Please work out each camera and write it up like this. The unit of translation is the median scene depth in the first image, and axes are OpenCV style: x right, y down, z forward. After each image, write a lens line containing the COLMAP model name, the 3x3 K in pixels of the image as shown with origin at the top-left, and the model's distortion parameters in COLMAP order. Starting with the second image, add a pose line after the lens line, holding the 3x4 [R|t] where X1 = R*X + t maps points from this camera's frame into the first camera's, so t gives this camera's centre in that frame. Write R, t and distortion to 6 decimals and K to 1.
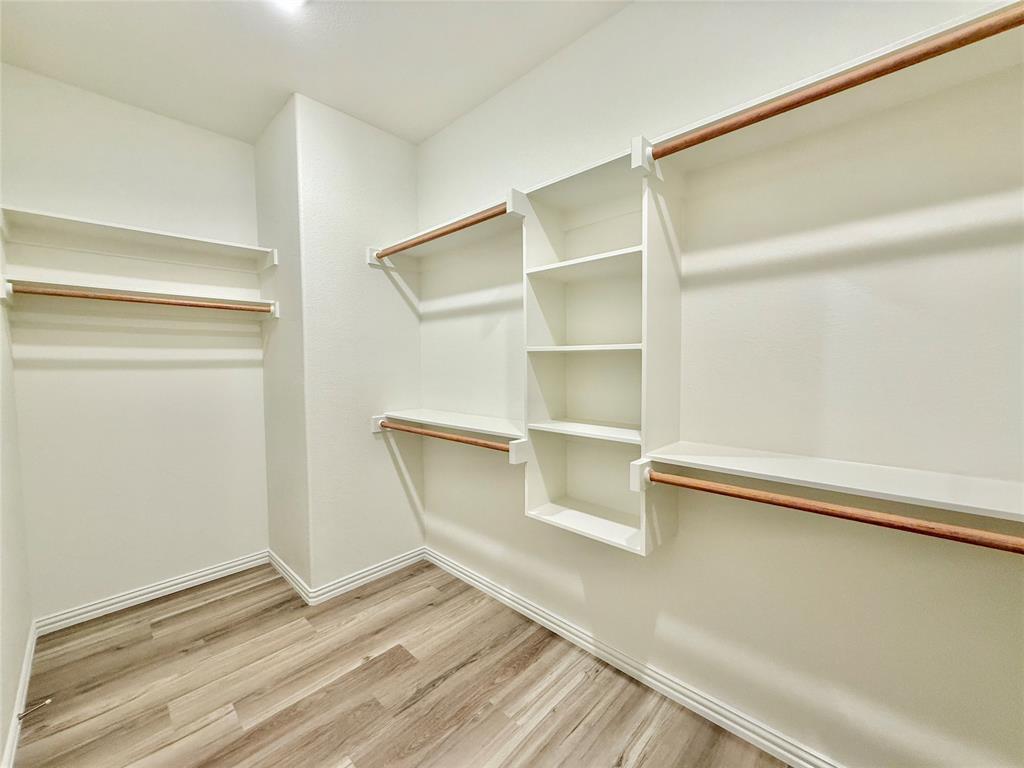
lens RADIAL K [[407.6, 0, 510.1], [0, 407.6, 382.8], [0, 0, 1]] dist [0.000581, 0.001175]
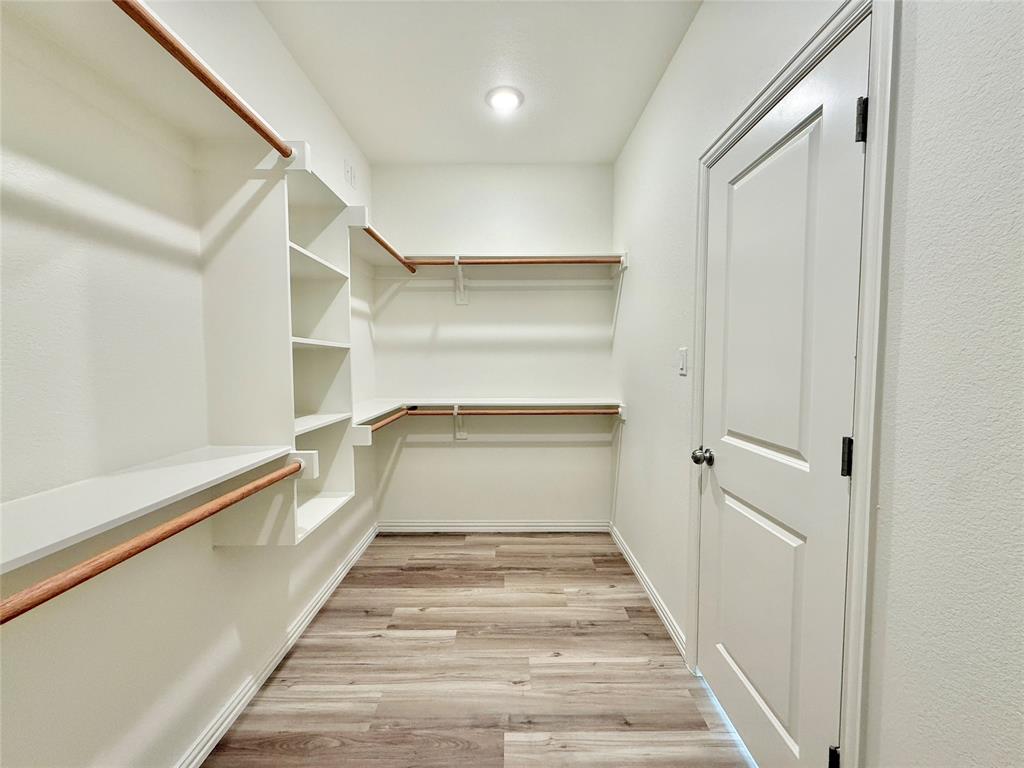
lens RADIAL K [[407.6, 0, 509.7], [0, 407.6, 382.9], [0, 0, 1]] dist [0.000581, 0.001175]
pose [[-0.689527, -0.027637, 0.723732, -0.900907], [0.050008, 0.995070, 0.085643, -0.041972], [-0.722531, 0.095246, -0.684746, 1.326555]]
